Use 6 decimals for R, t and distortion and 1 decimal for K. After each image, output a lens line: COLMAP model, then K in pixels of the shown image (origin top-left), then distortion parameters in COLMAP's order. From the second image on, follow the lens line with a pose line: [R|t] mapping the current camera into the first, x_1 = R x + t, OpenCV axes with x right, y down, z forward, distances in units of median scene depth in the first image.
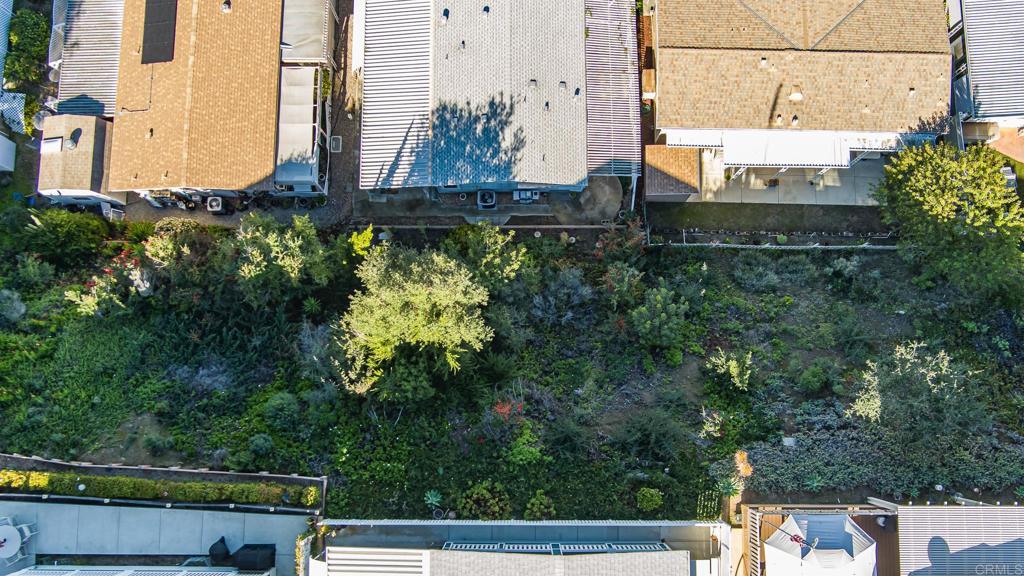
lens RADIAL K [[830.0, 0, 514.4], [0, 830.0, 284.9], [0, 0, 1]] dist [-0.059253, 0.026525]
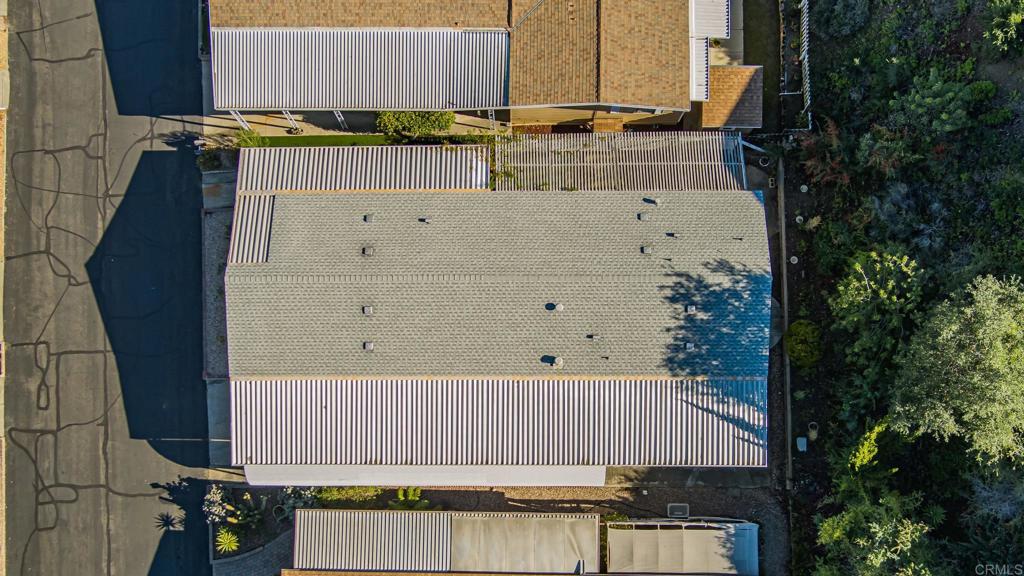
lens RADIAL K [[1008.1, 0, 487.9], [0, 1008.1, 306.8], [0, 0, 1]] dist [-0.051518, 0.000000]
pose [[0.007506, -0.989012, 0.147641, -0.180991], [0.995639, 0.021121, 0.090865, -0.487009], [-0.092985, 0.146315, 0.984858, 0.036230]]
